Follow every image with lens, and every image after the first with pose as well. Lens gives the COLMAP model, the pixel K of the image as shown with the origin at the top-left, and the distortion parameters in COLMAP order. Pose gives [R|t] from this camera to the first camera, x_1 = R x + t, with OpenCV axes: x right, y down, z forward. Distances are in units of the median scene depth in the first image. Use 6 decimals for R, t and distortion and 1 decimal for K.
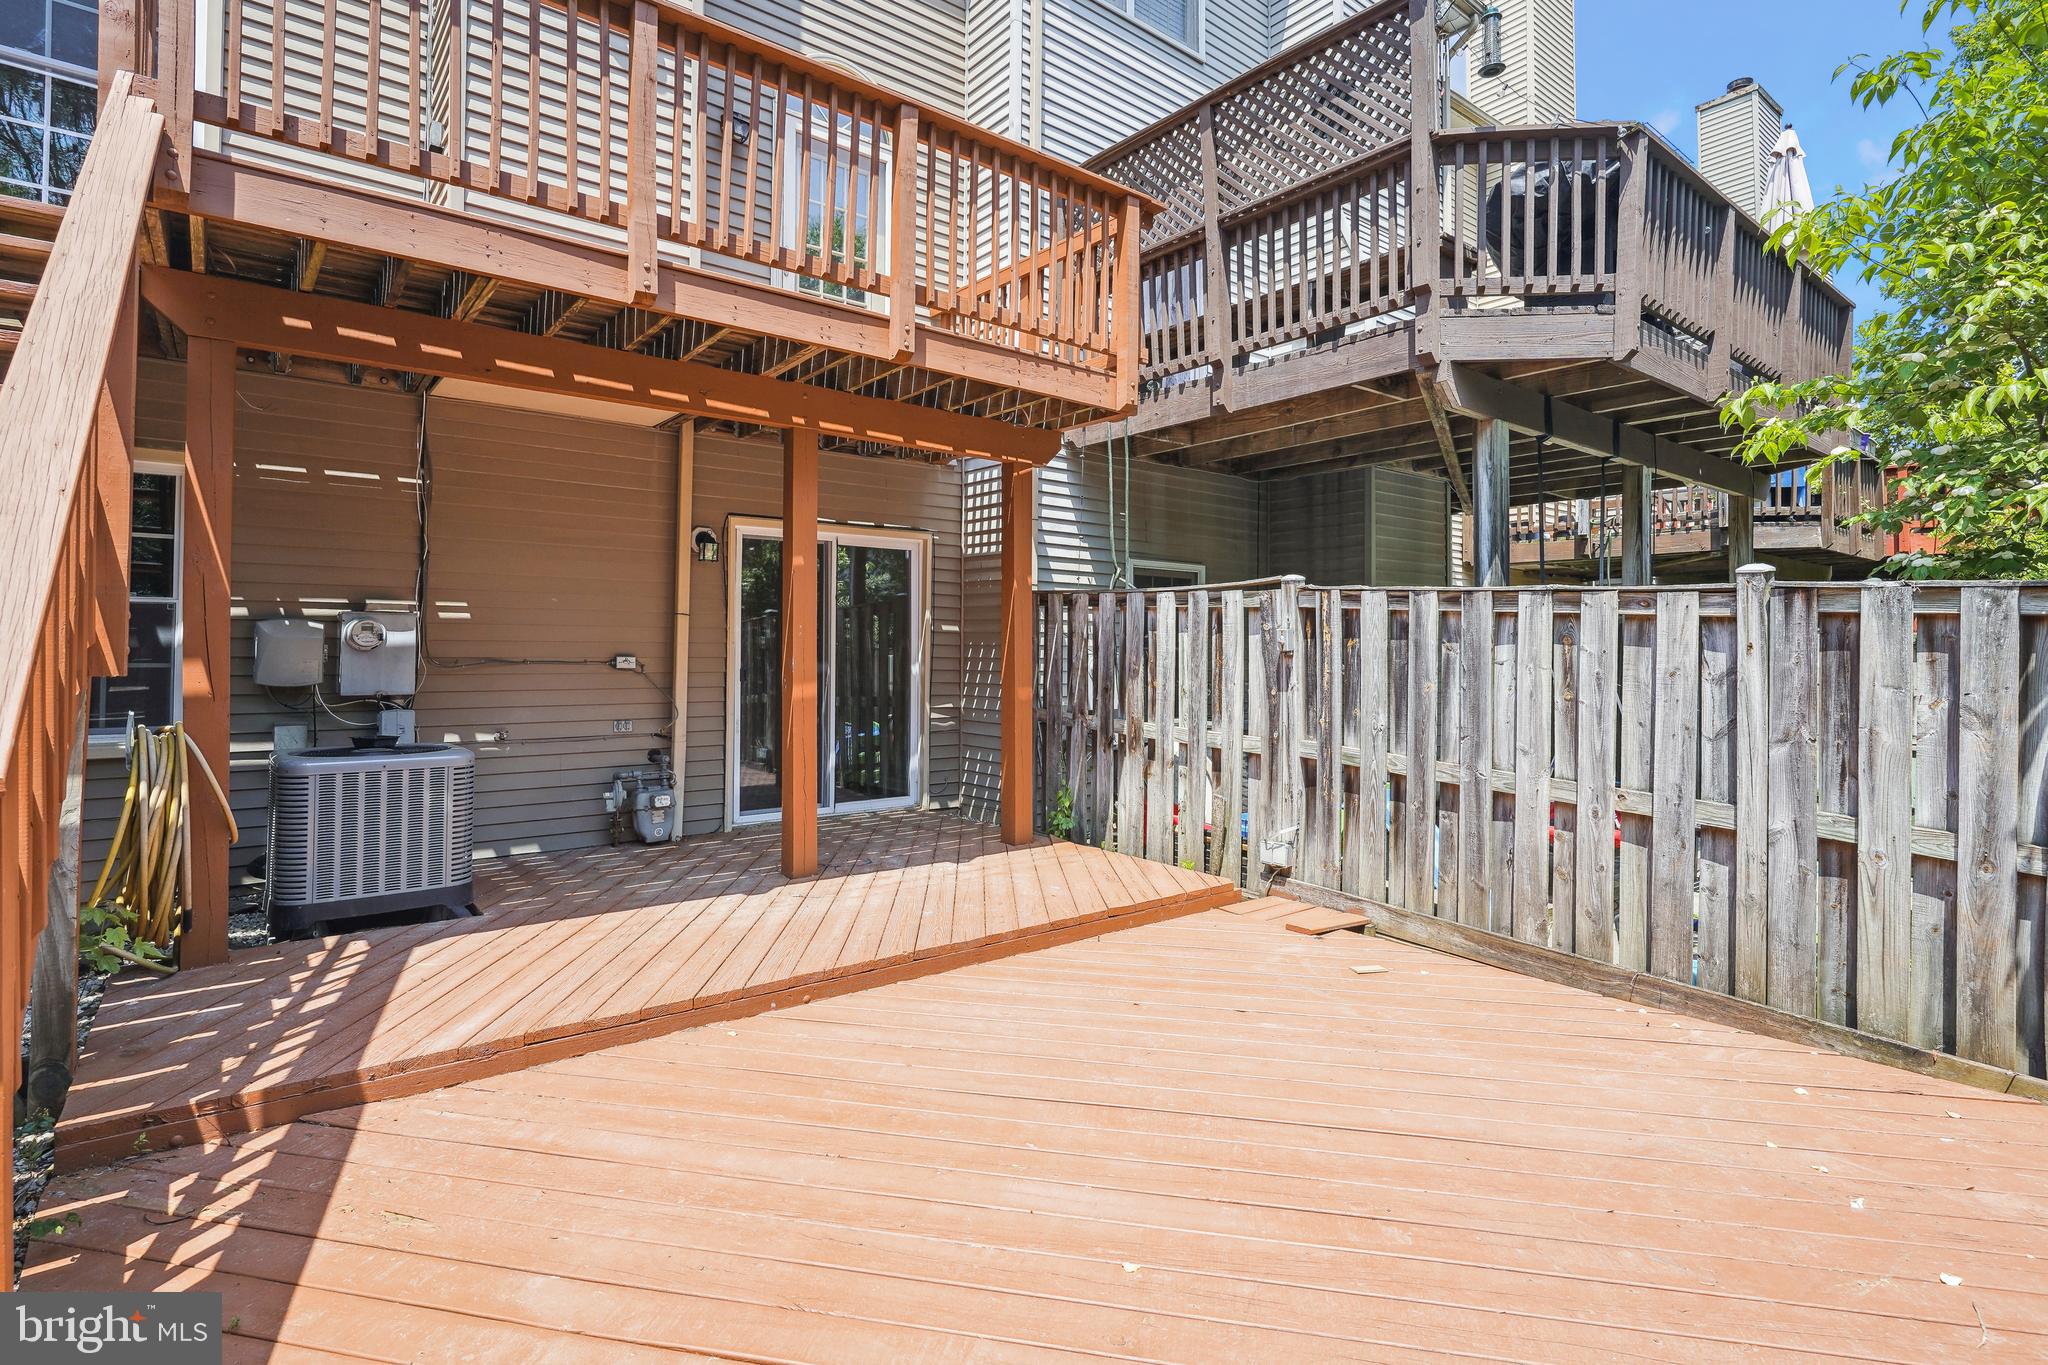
lens RADIAL K [[998.0, 0, 1017.9], [0, 998.0, 635.1], [0, 0, 1]] dist [-0.001887, 0.002613]
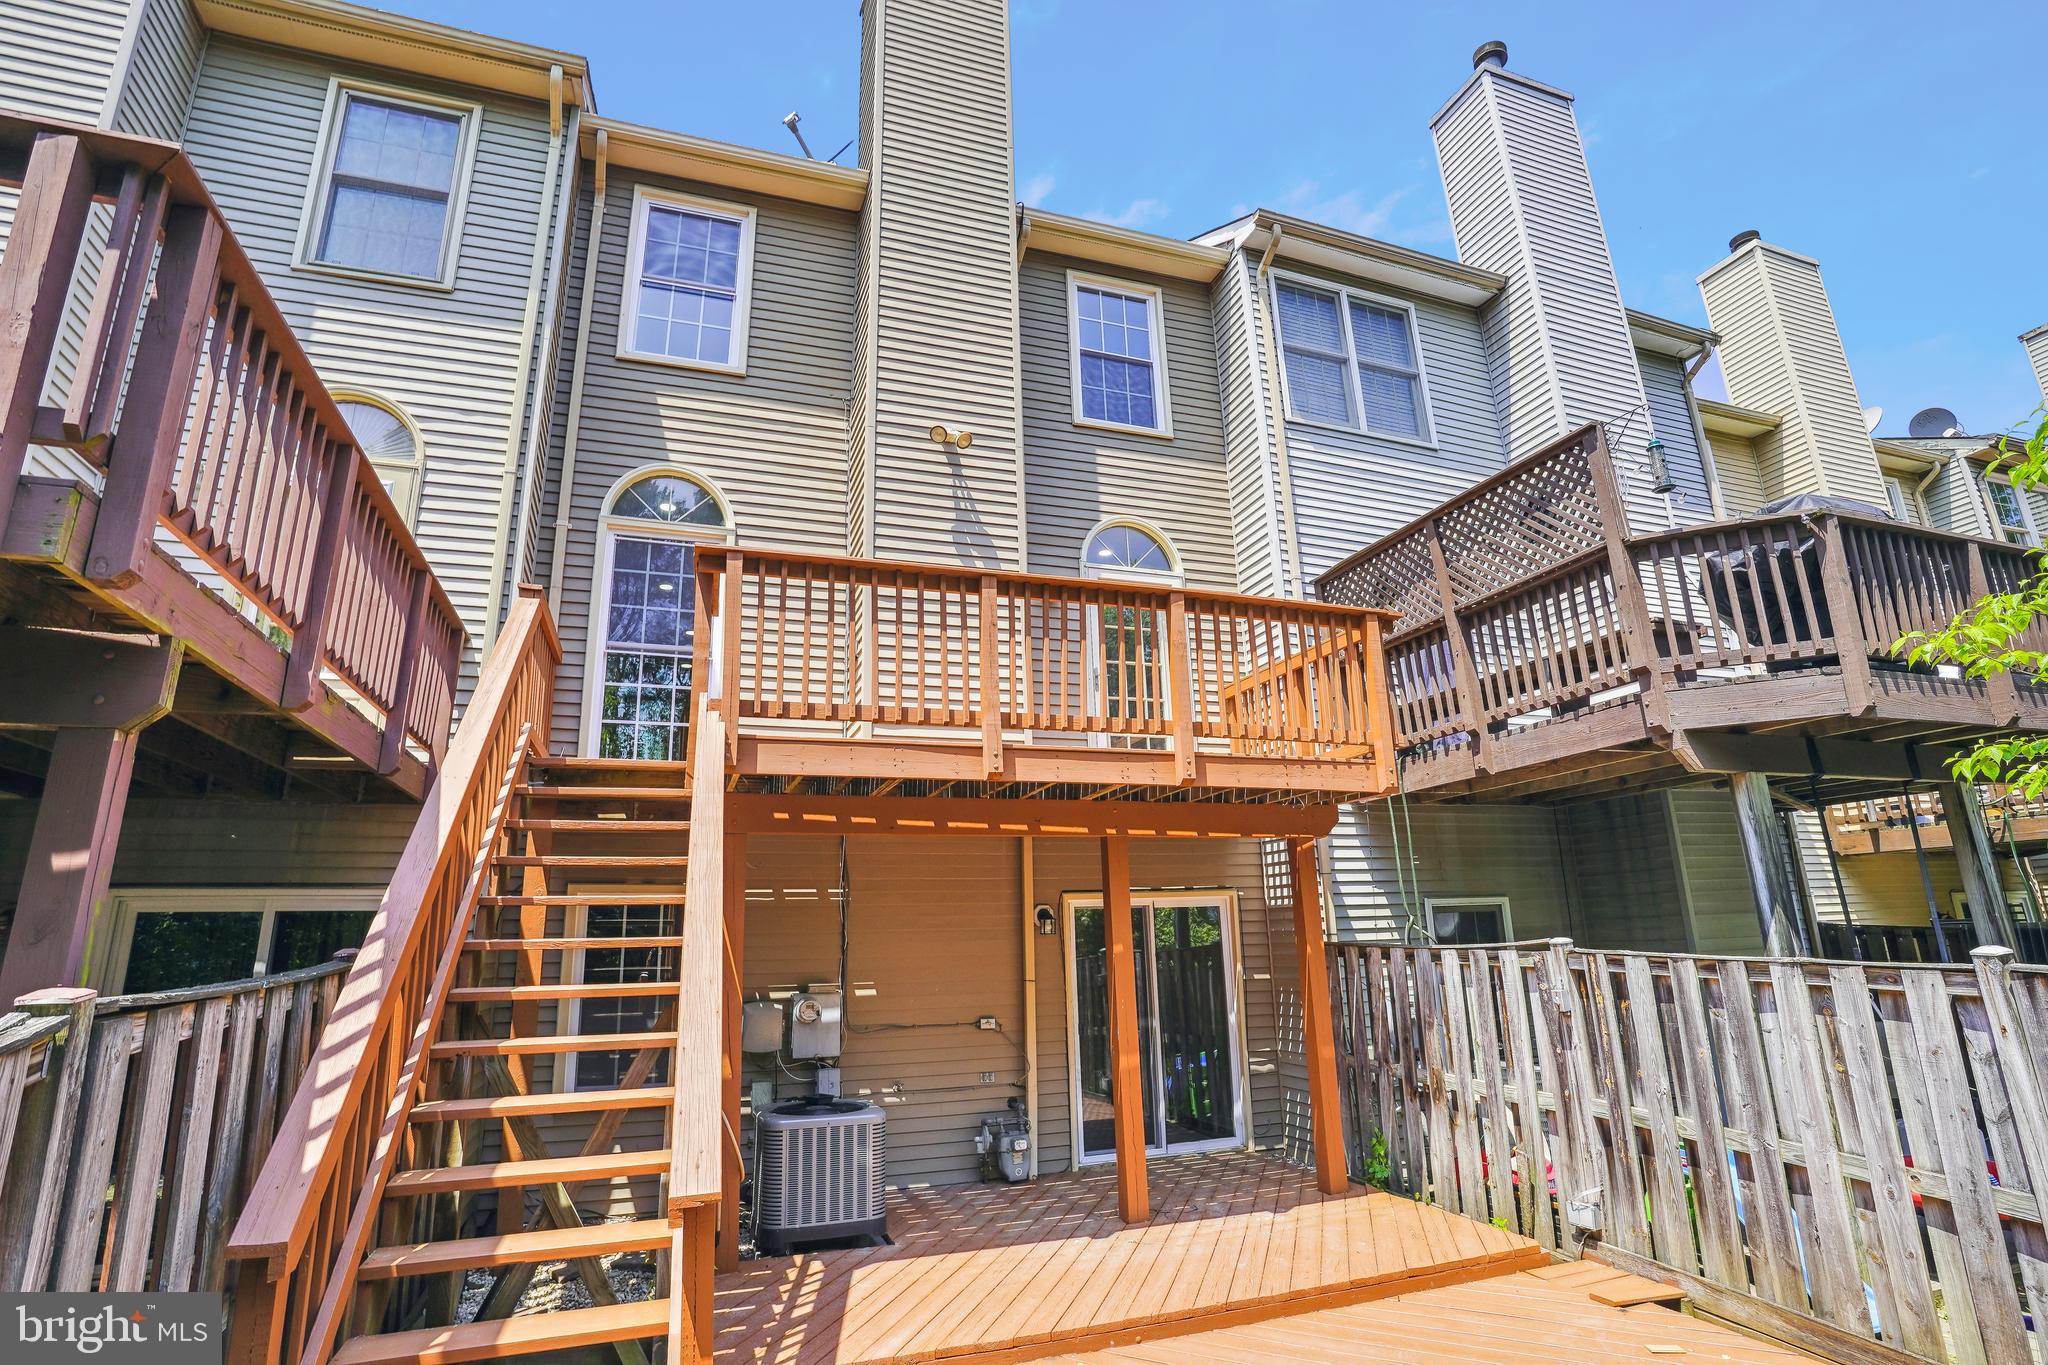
lens RADIAL K [[998.0, 0, 1028.7], [0, 998.0, 698.1], [0, 0, 1]] dist [-0.001887, 0.002613]
pose [[0.946275, -0.114818, -0.302291, 0.085121], [0.043288, 0.971403, -0.233458, -0.082925], [0.320451, 0.207830, 0.924185, -0.240345]]
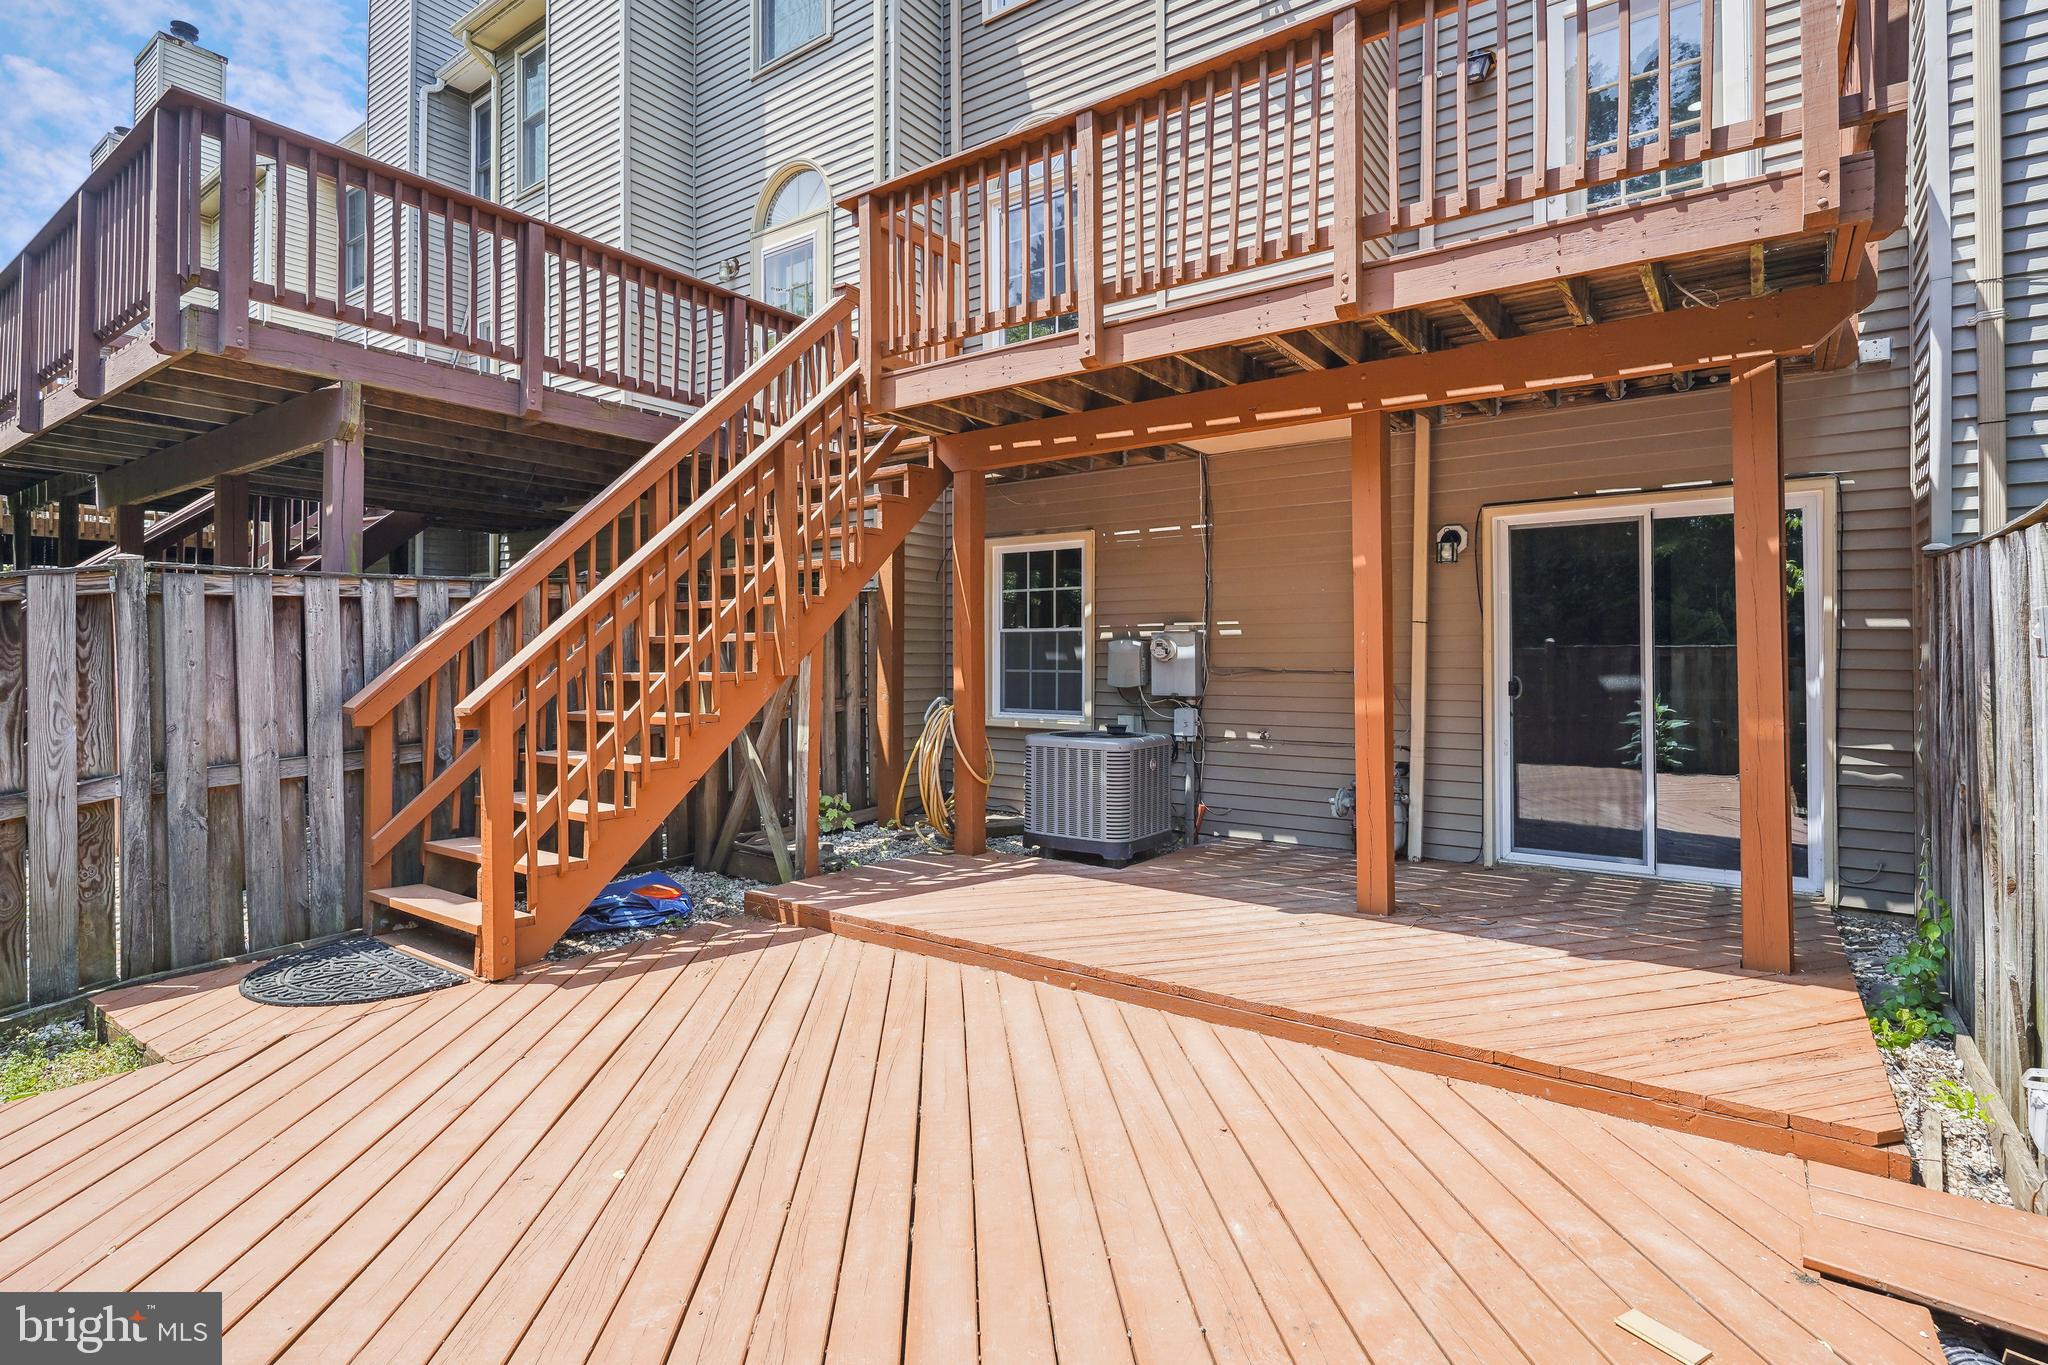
lens RADIAL K [[998.0, 0, 1003.7], [0, 998.0, 642.5], [0, 0, 1]] dist [-0.001887, 0.002613]
pose [[0.271824, -0.020938, -0.962119, 0.543953], [0.018306, 0.999695, -0.016583, 0.008193], [0.962173, -0.013105, 0.272124, 0.431253]]
